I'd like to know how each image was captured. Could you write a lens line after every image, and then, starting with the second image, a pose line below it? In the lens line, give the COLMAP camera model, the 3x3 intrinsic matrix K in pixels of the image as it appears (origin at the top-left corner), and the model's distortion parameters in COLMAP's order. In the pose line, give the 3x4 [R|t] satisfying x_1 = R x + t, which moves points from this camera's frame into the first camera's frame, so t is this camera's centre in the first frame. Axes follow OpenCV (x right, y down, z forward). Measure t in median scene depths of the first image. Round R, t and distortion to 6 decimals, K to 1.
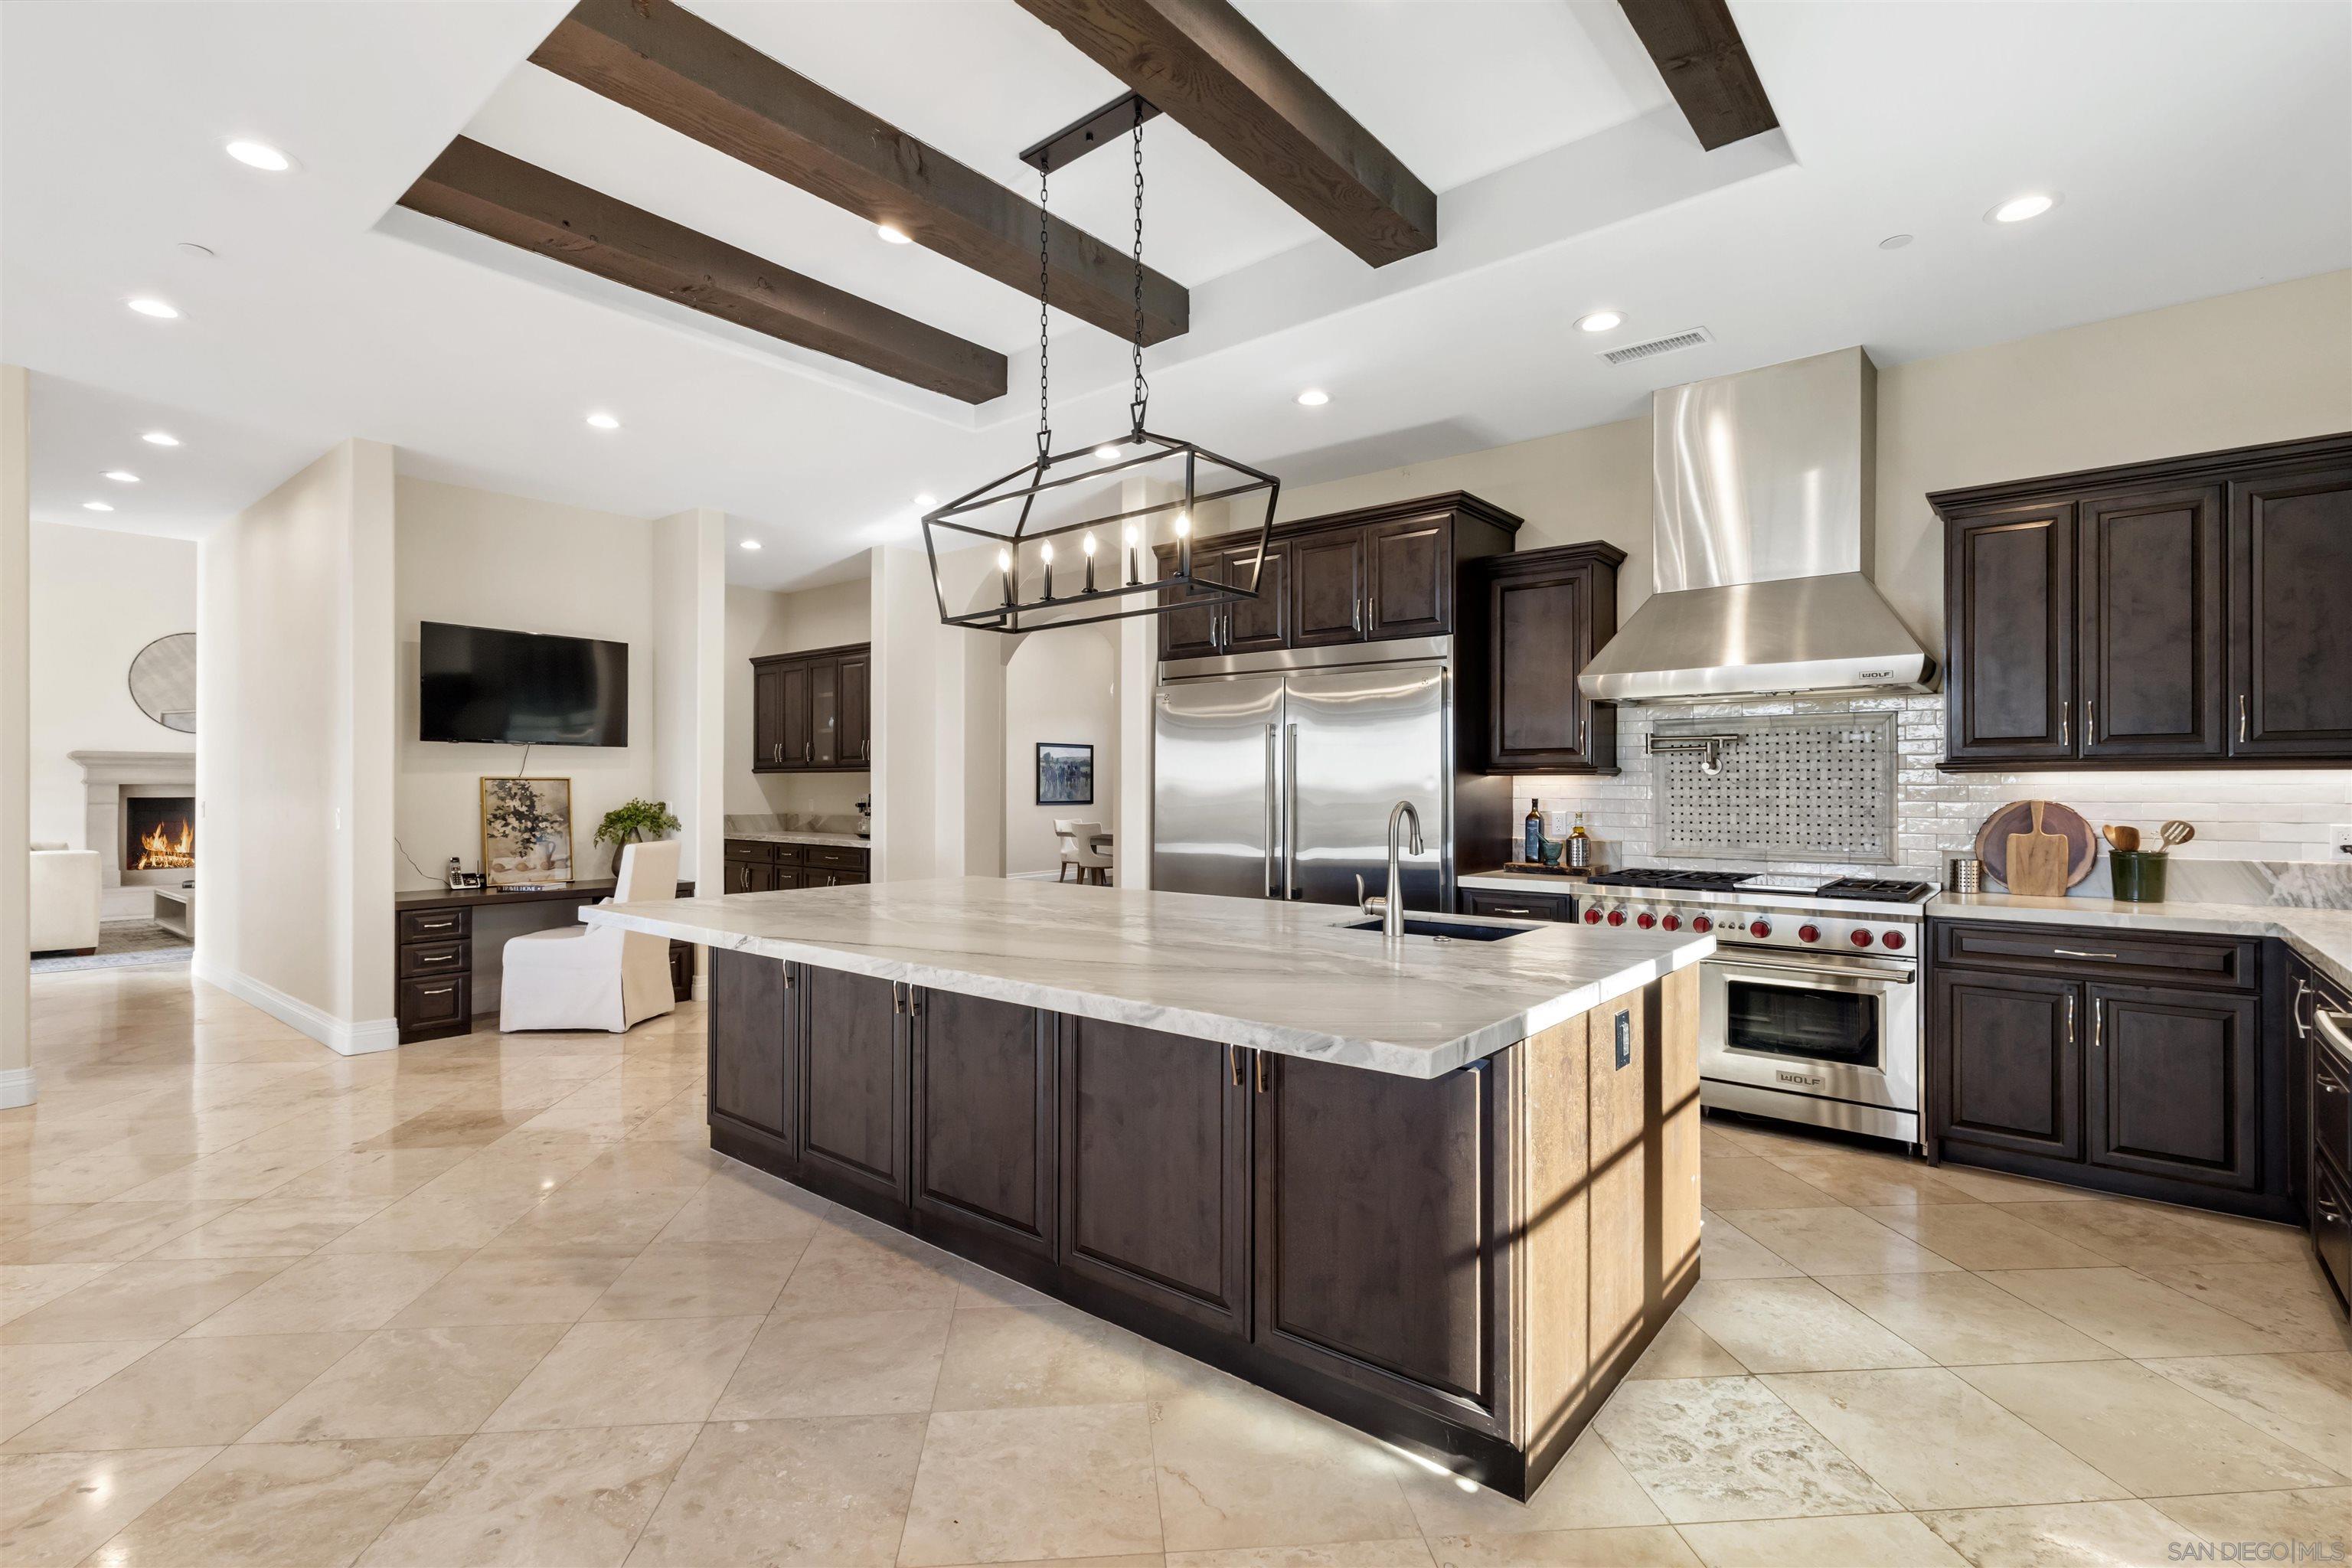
lens RADIAL K [[1084.4, 0, 1171.2], [0, 1084.4, 784.8], [0, 0, 1]] dist [0.005774, 0.000005]
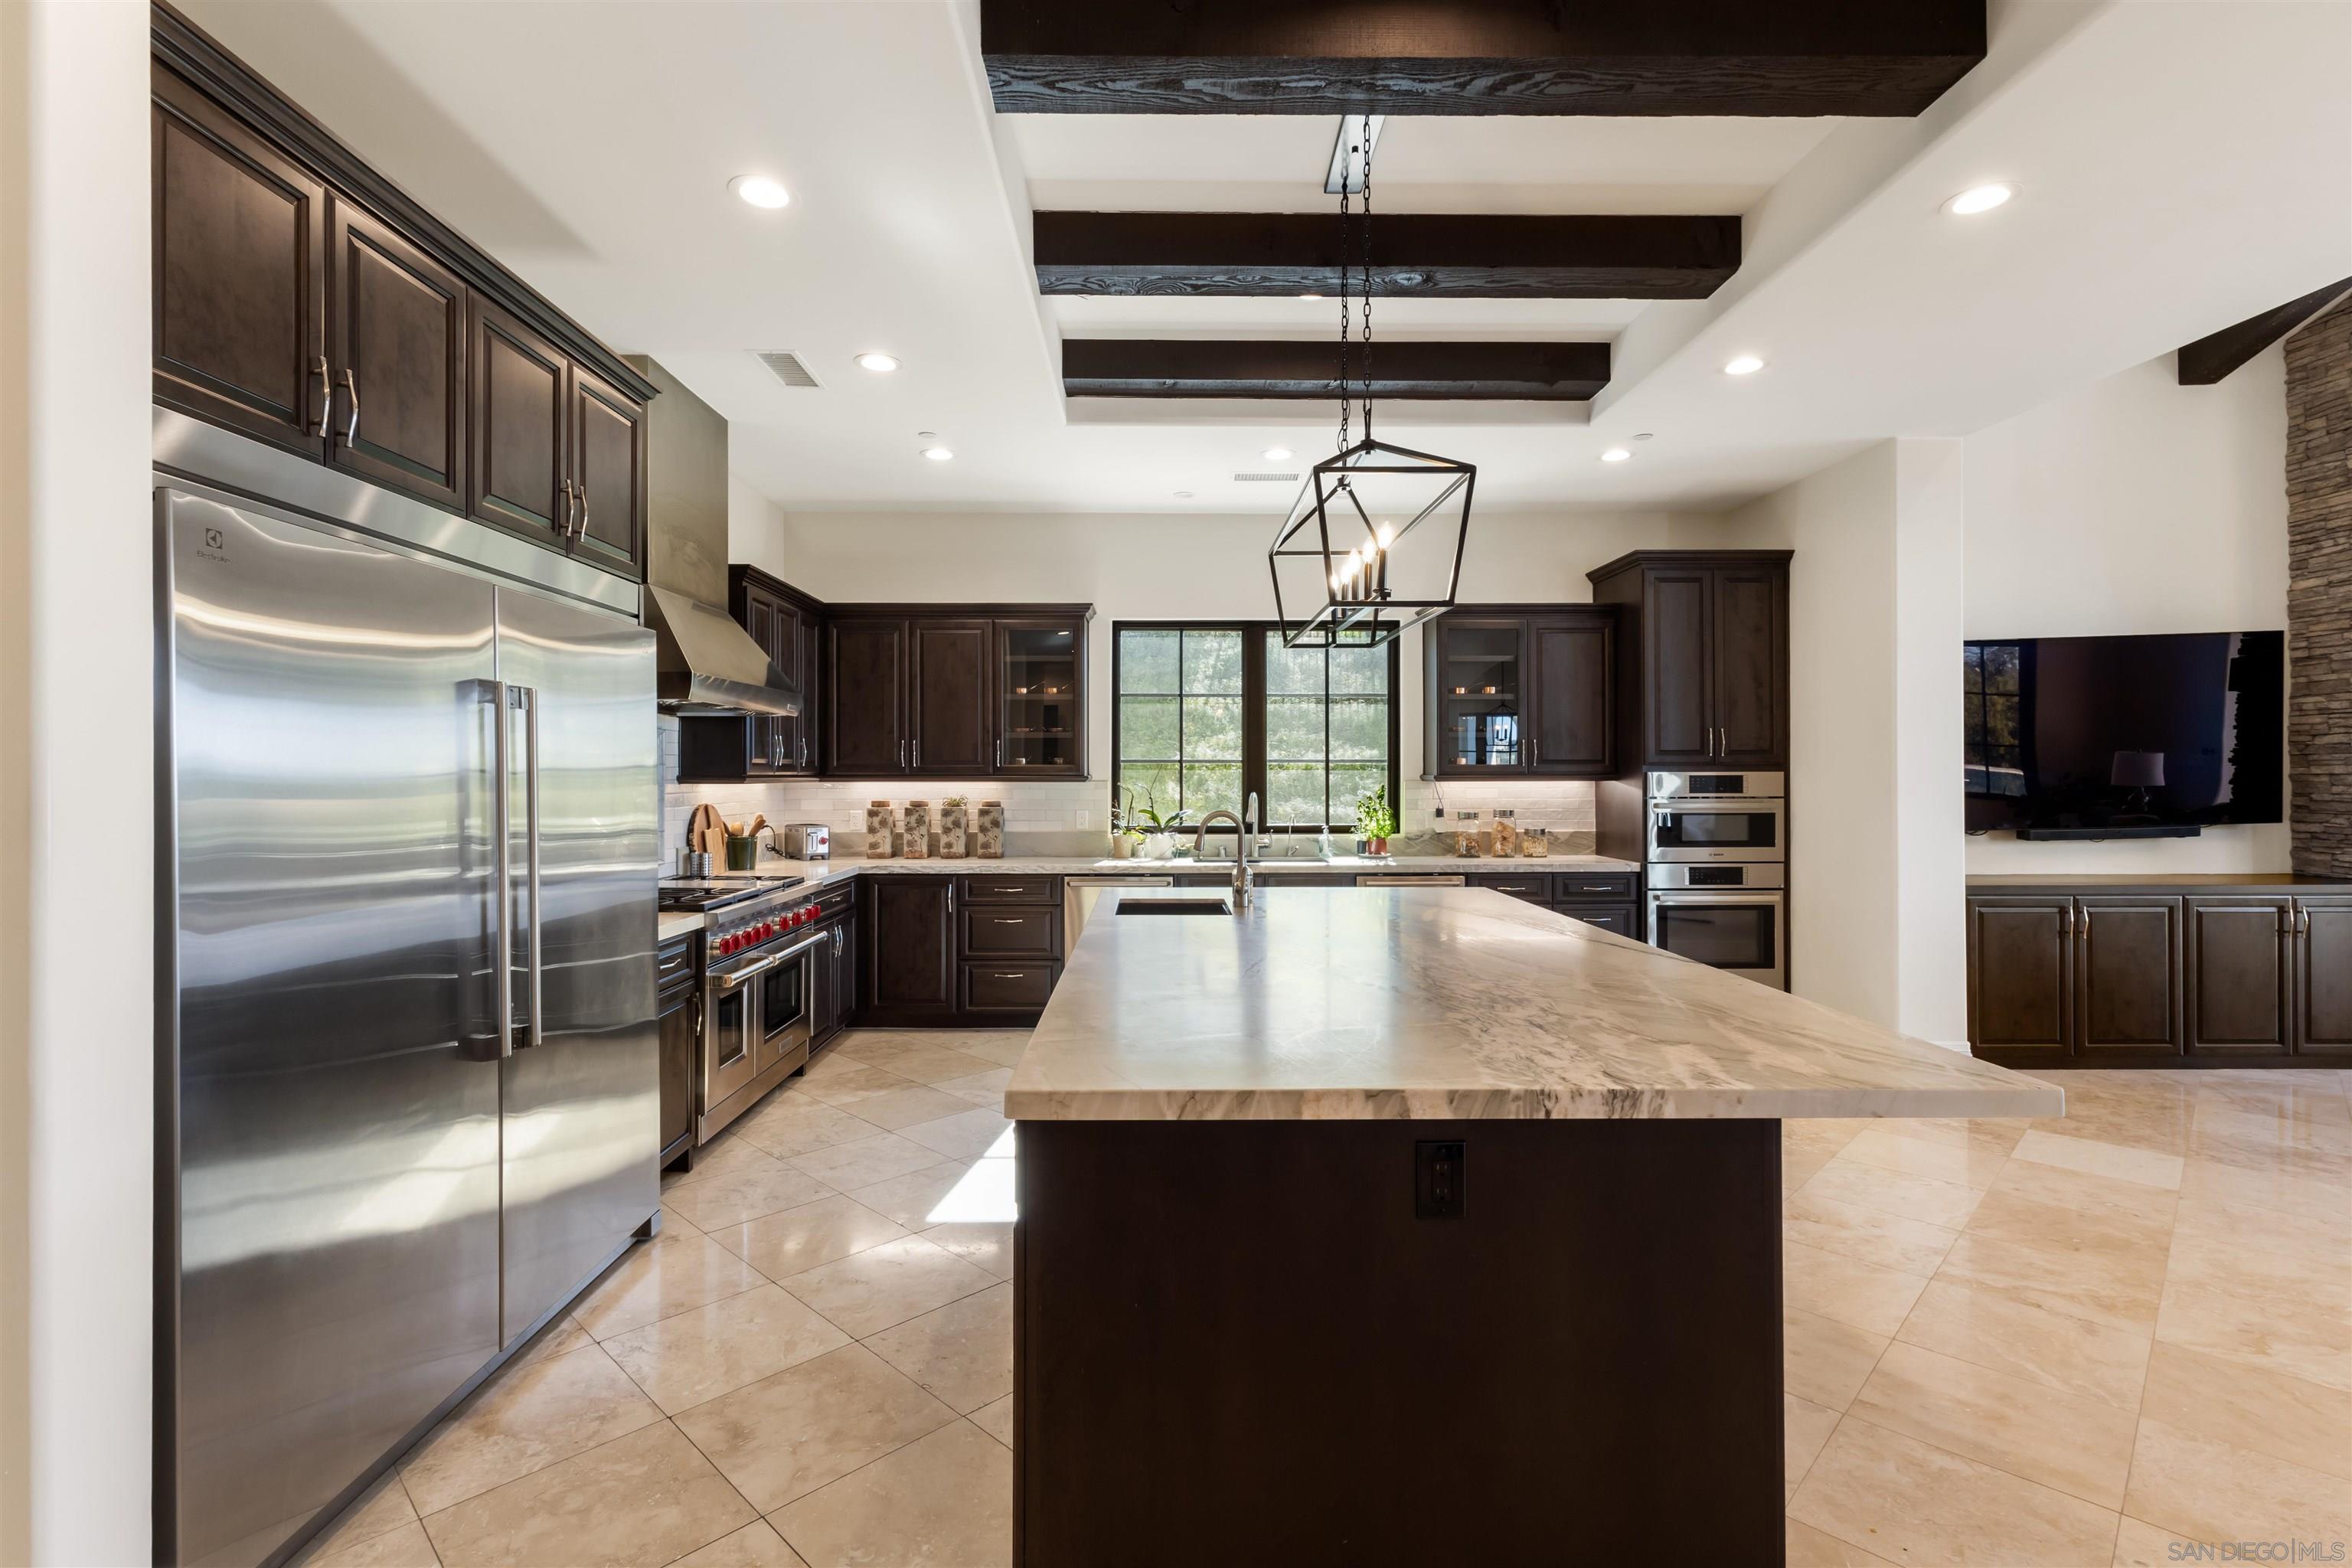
lens RADIAL K [[1084.4, 0, 1168.5], [0, 1084.4, 773.0], [0, 0, 1]] dist [0.005774, 0.000005]
pose [[-0.643338, -0.000173, 0.765583, -0.670759], [-0.001200, 0.999999, -0.000782, -0.026683], [-0.765582, -0.001422, -0.643337, 1.638941]]
